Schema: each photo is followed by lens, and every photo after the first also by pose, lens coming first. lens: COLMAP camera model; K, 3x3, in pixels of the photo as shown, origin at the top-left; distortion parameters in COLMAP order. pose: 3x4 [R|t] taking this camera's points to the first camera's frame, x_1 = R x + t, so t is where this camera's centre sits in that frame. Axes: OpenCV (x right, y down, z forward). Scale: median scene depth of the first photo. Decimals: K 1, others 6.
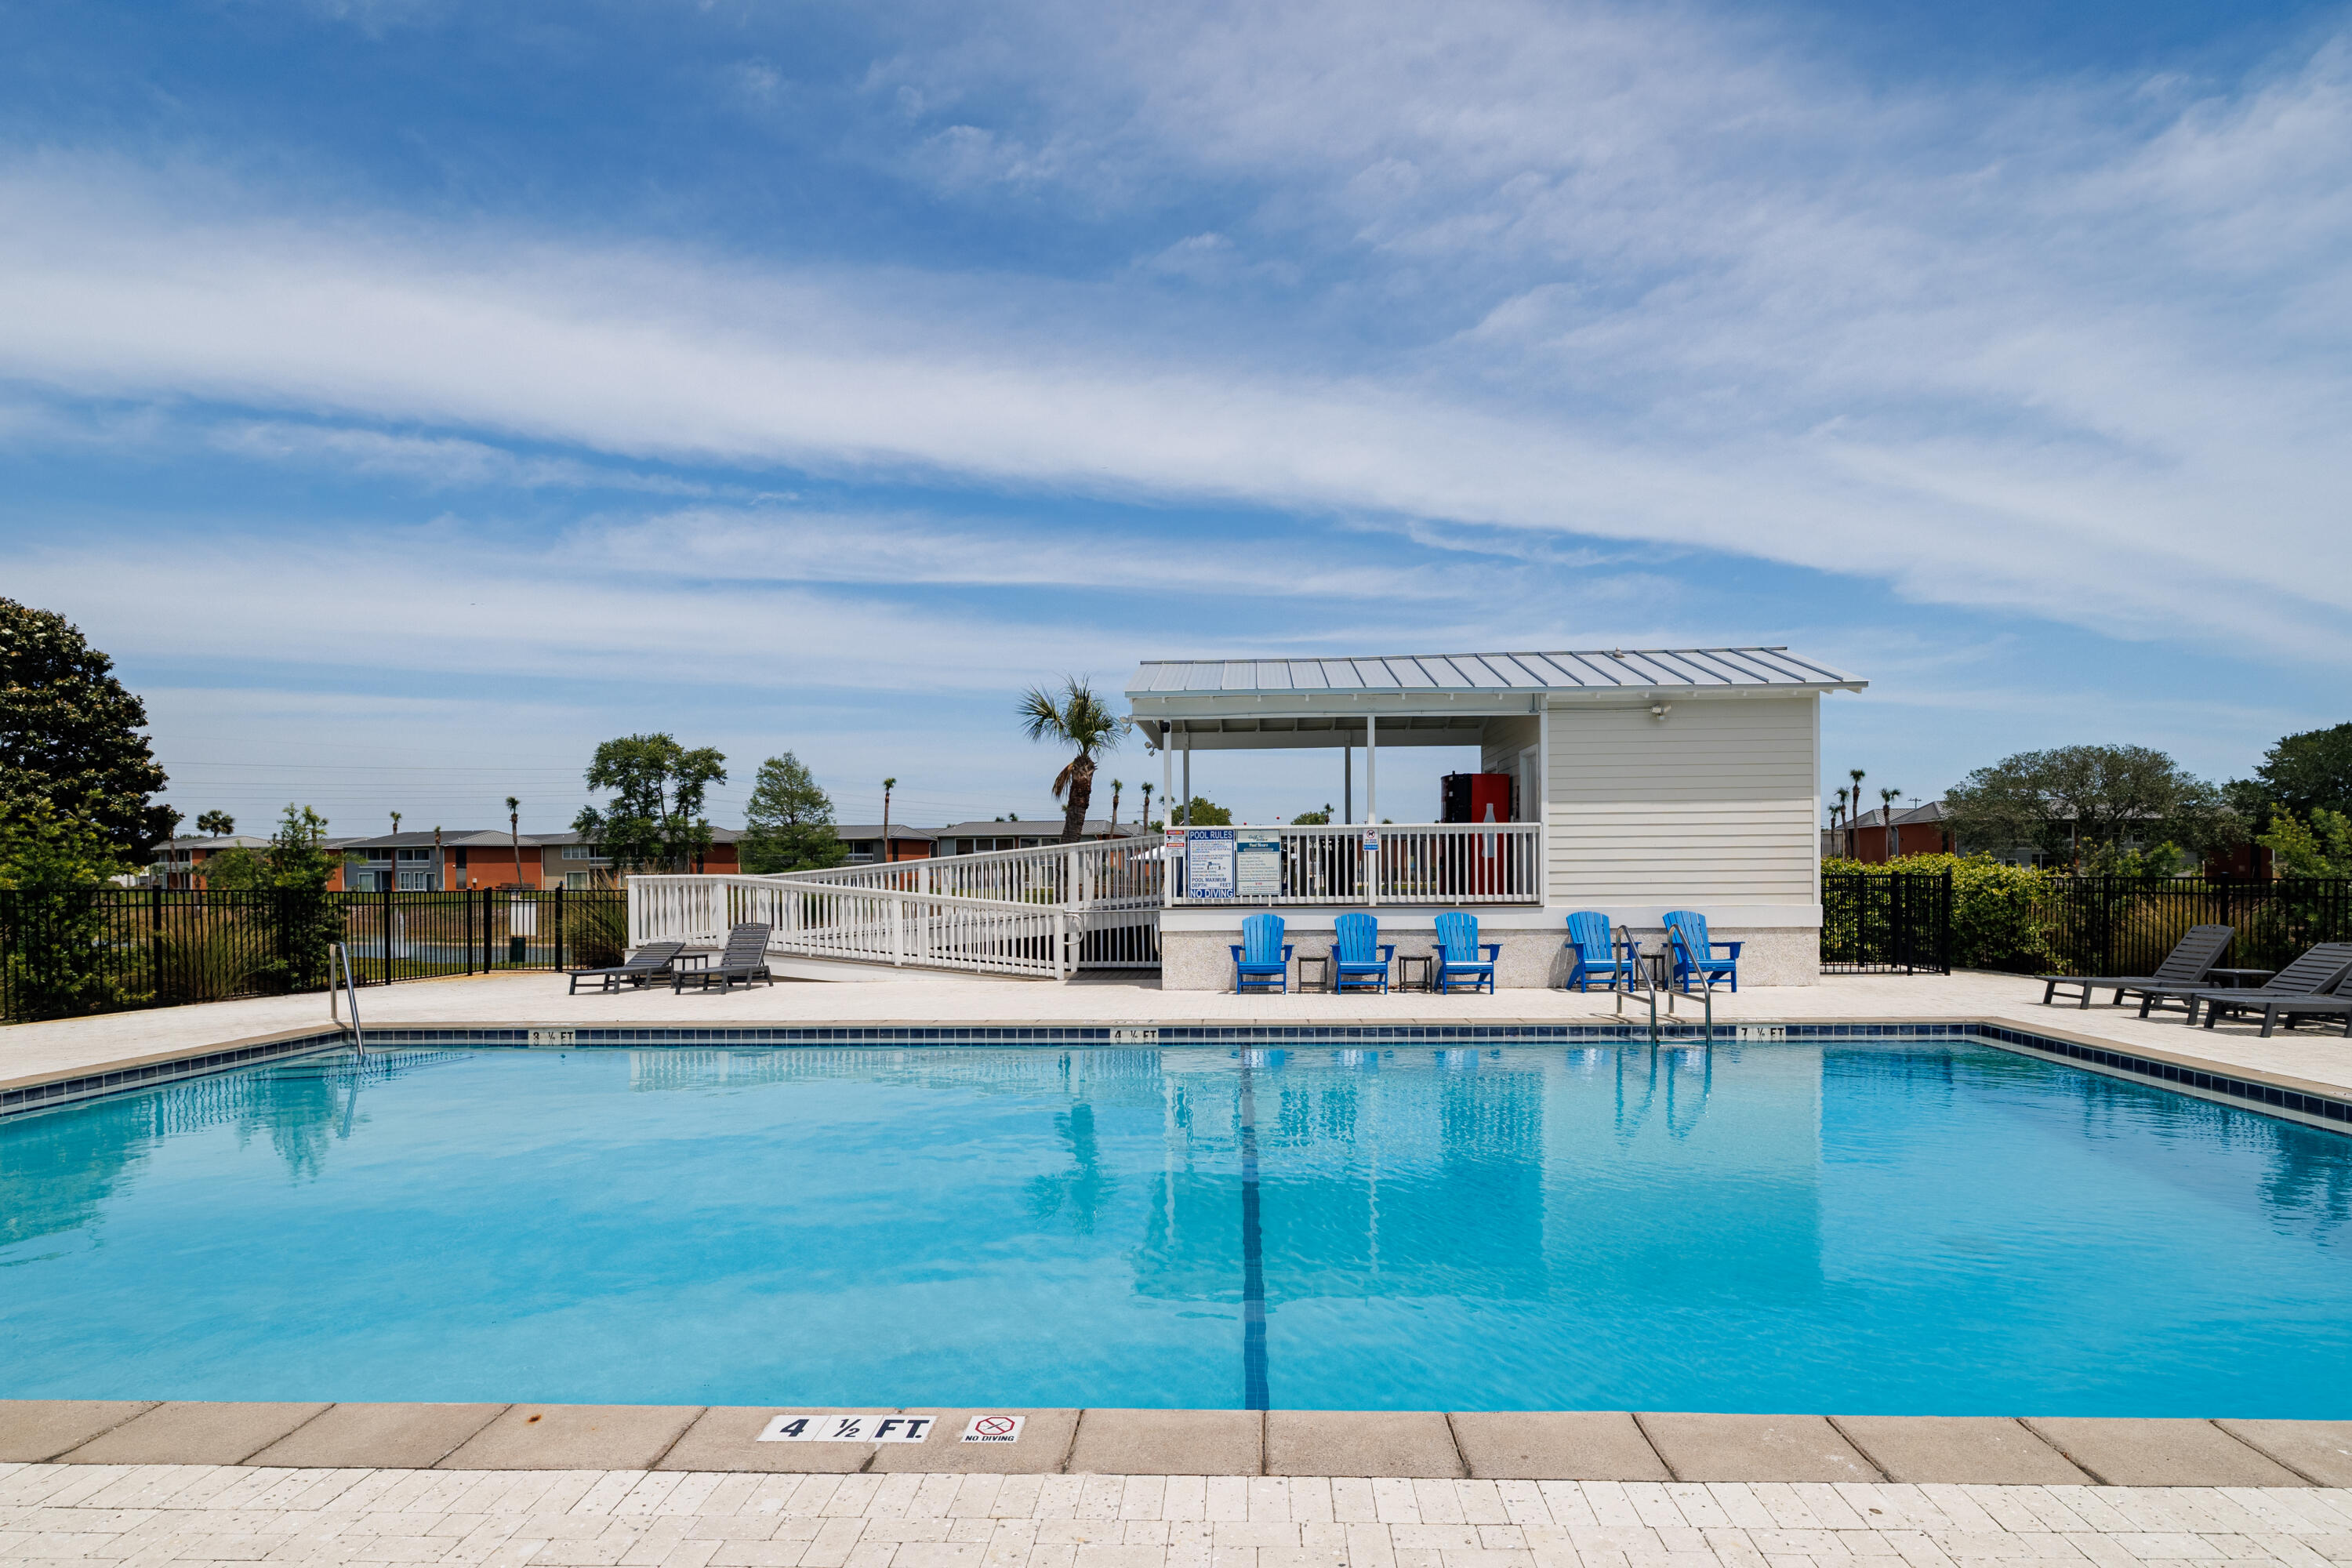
lens RADIAL K [[1201.4, 0, 1187.0], [0, 1201.4, 929.8], [0, 0, 1]] dist [0.002462, 0.001023]
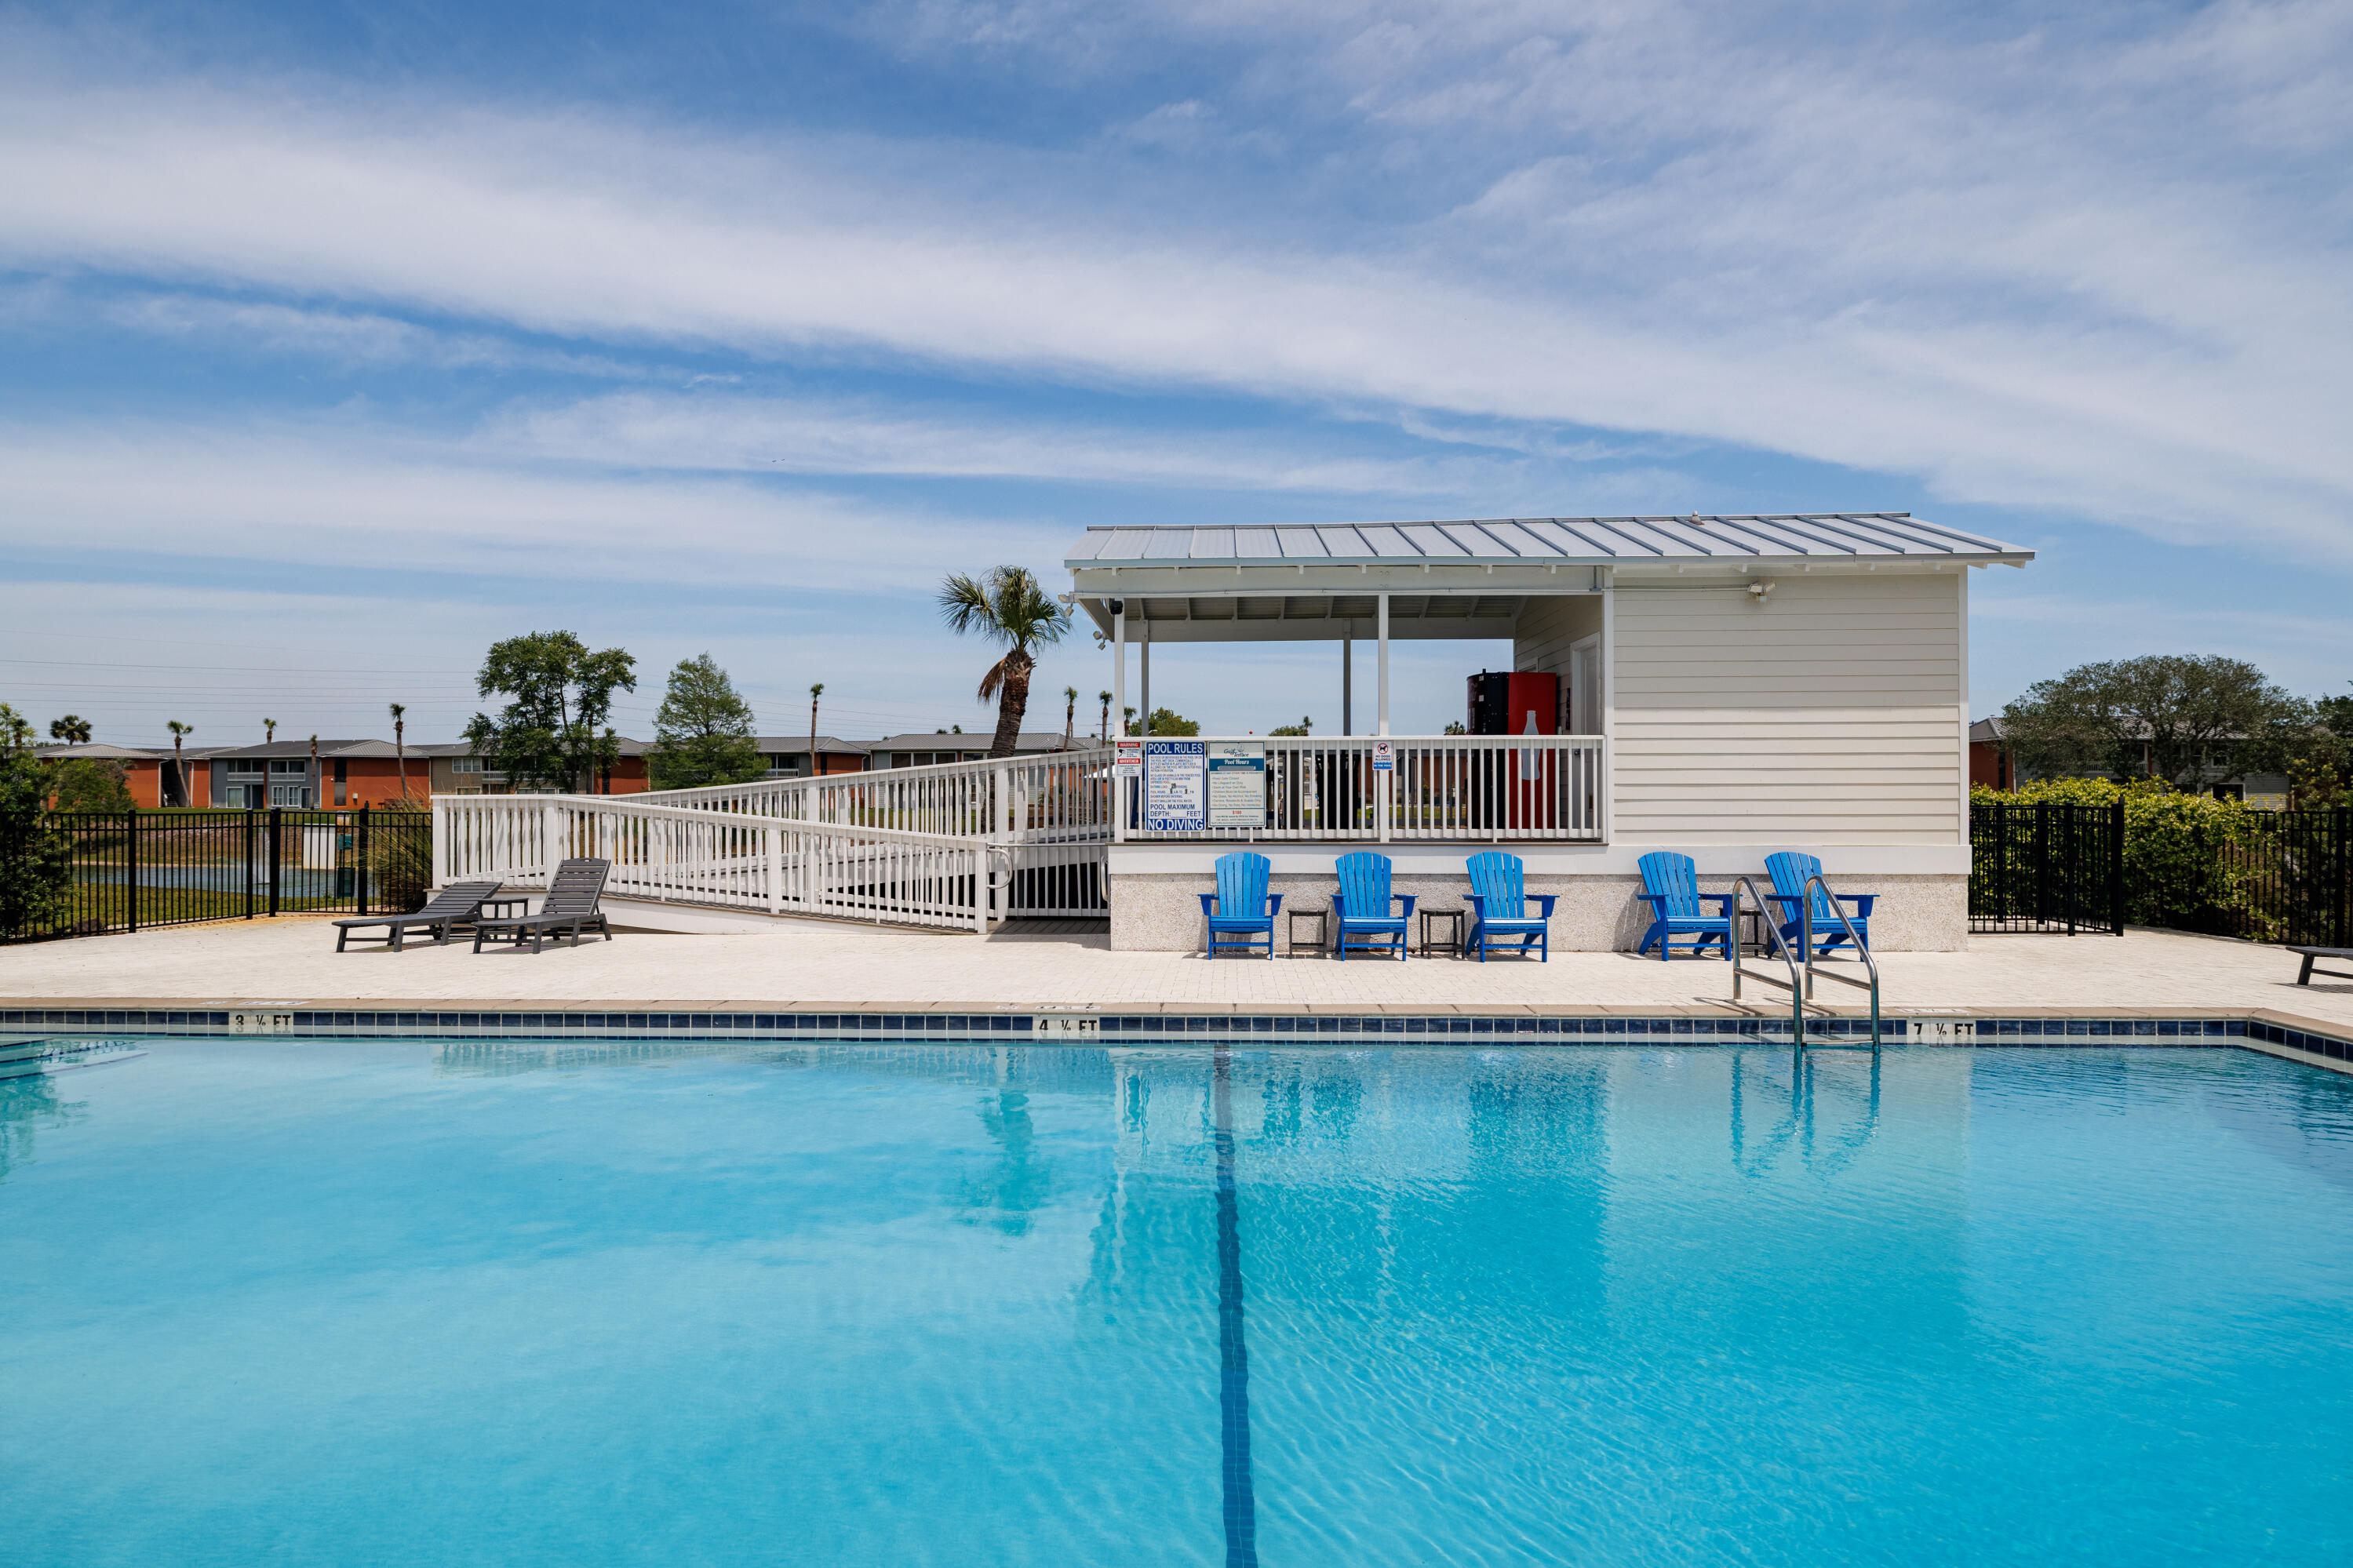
lens RADIAL K [[1274.3, 0, 1164.8], [0, 1274.3, 899.5], [0, 0, 1]] dist [-0.000154, -0.001137]
pose [[0.999970, 0.006026, 0.004855, 0.008299], [-0.006205, 0.999276, 0.037547, -0.010607], [-0.004625, -0.037576, 0.999283, 0.149958]]
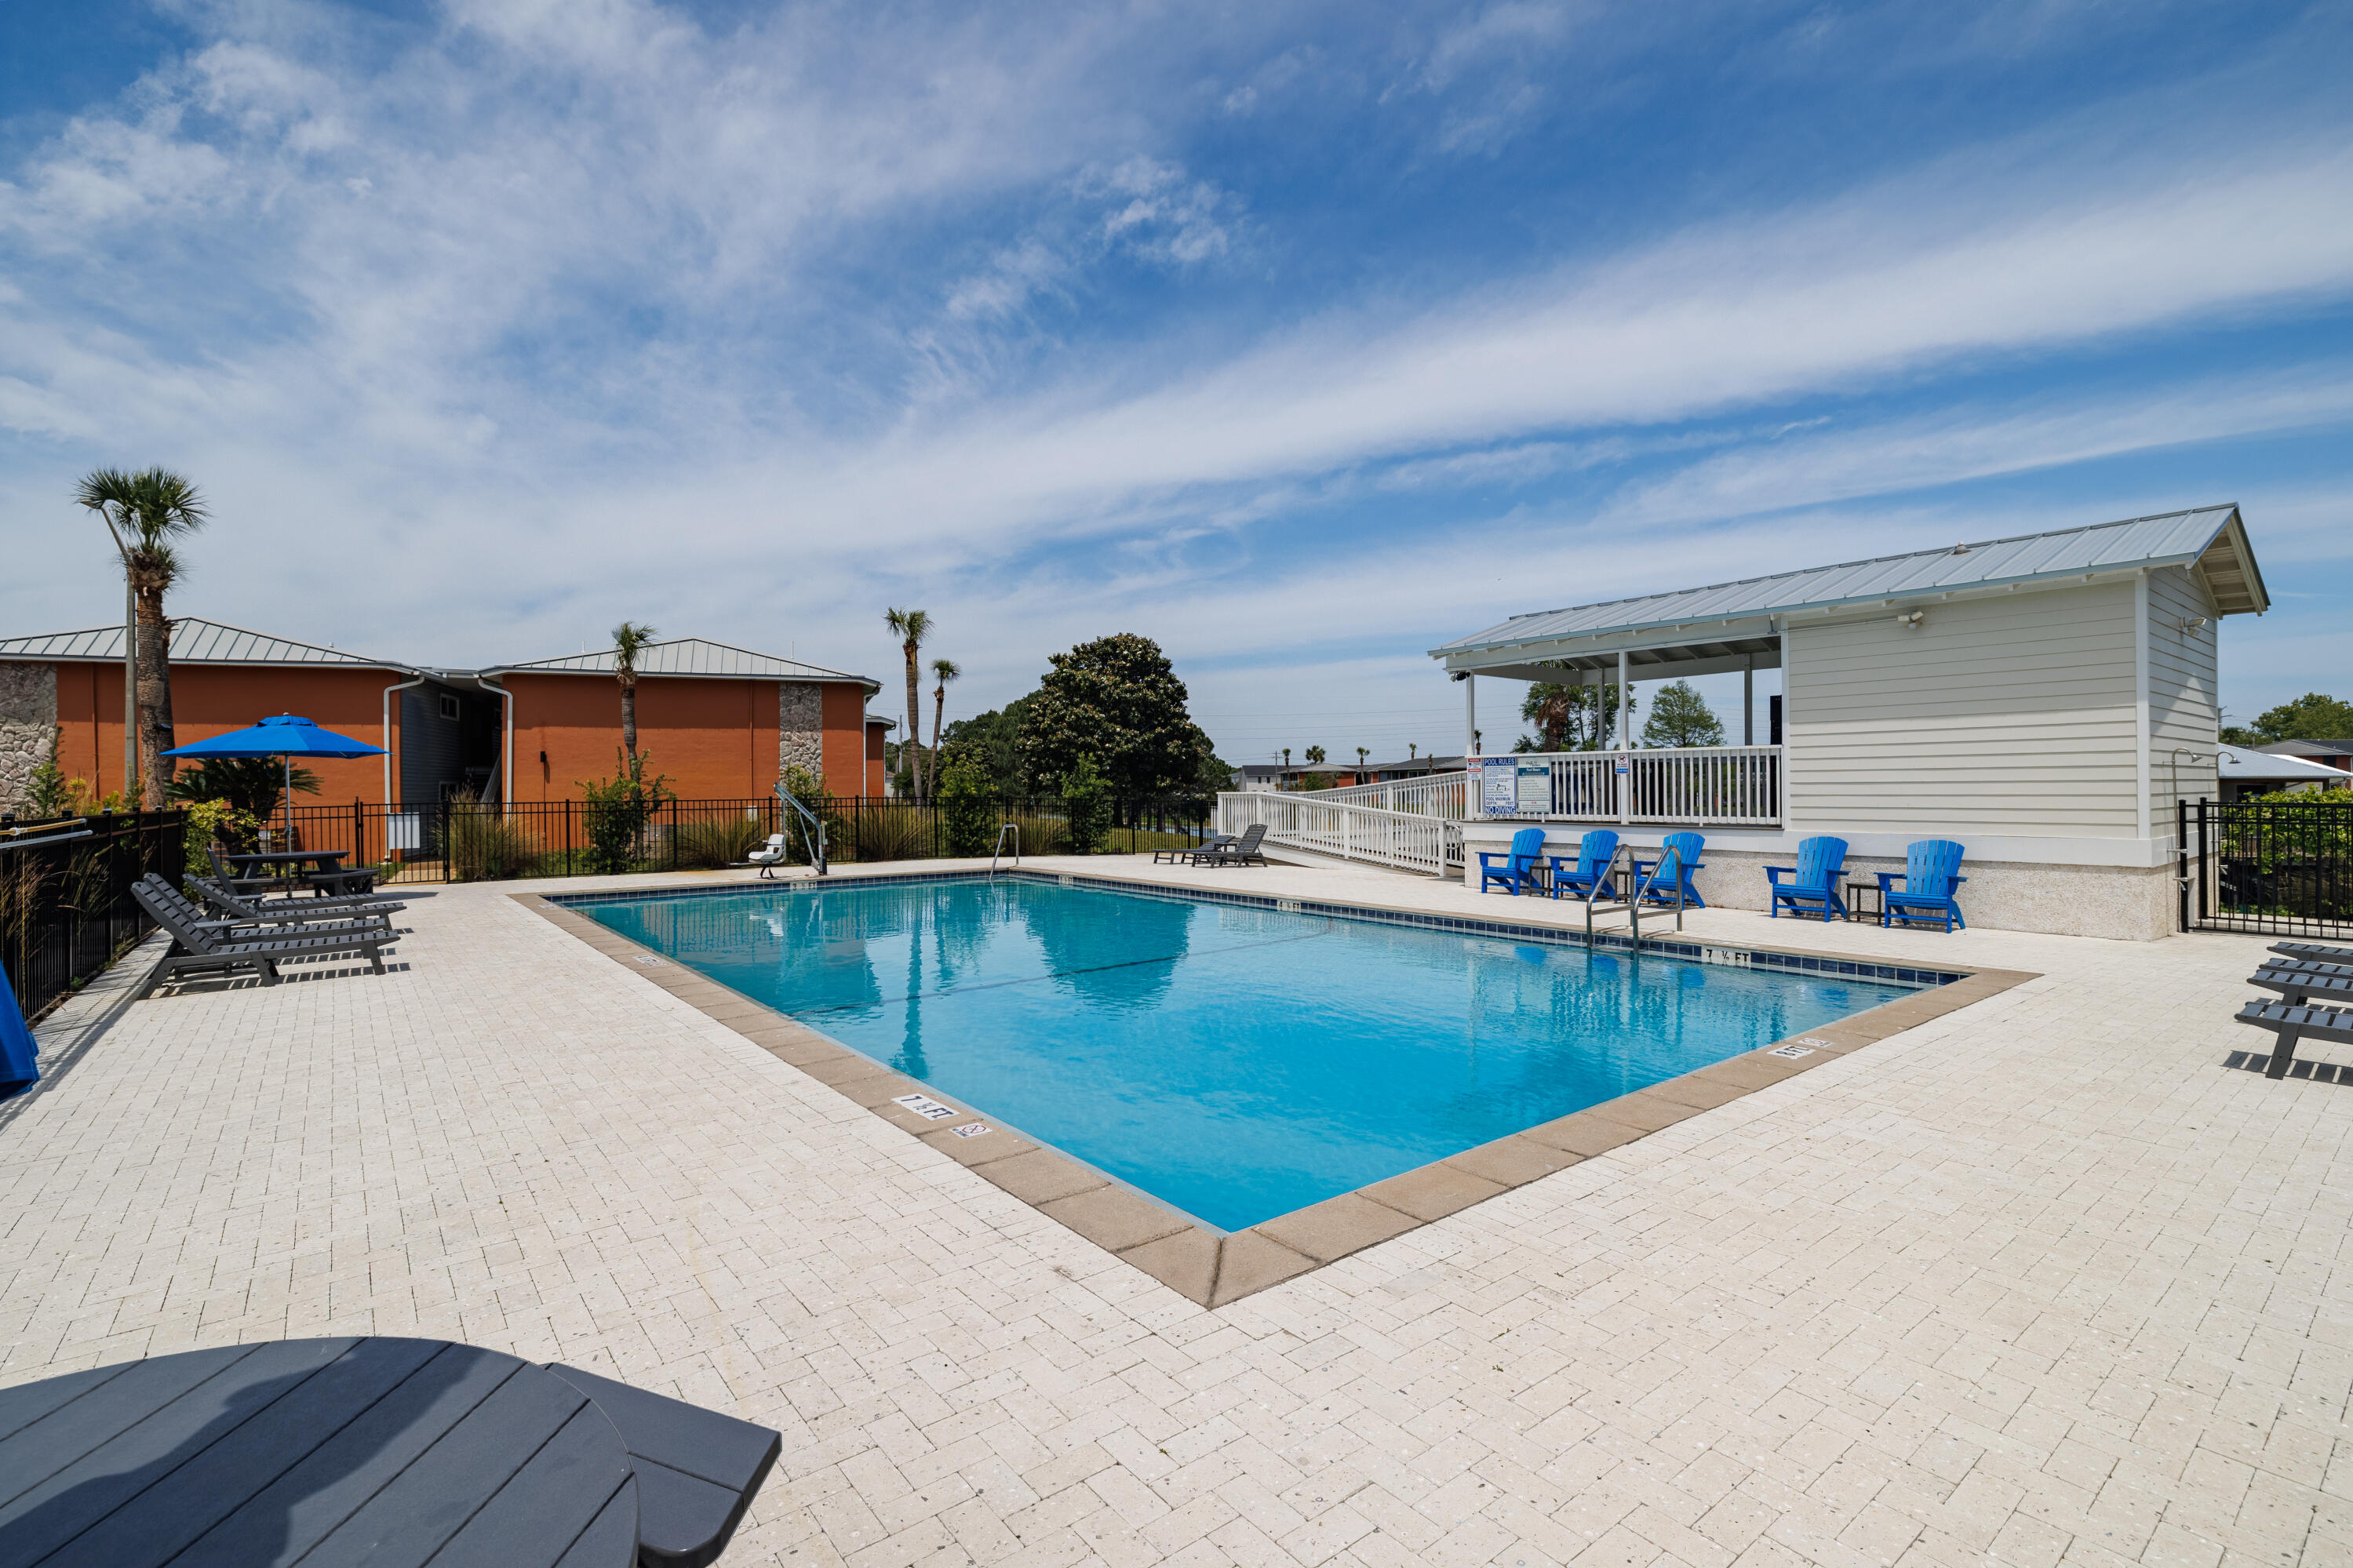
lens RADIAL K [[1083.7, 0, 1176.5], [0, 1083.7, 784.0], [0, 0, 1]] dist [0.011626, -0.000178]
pose [[0.653129, 0.001918, -0.757244, 0.515065], [-0.041671, 0.998573, -0.033413, -0.005098], [0.756099, 0.053379, 0.652277, 0.032154]]
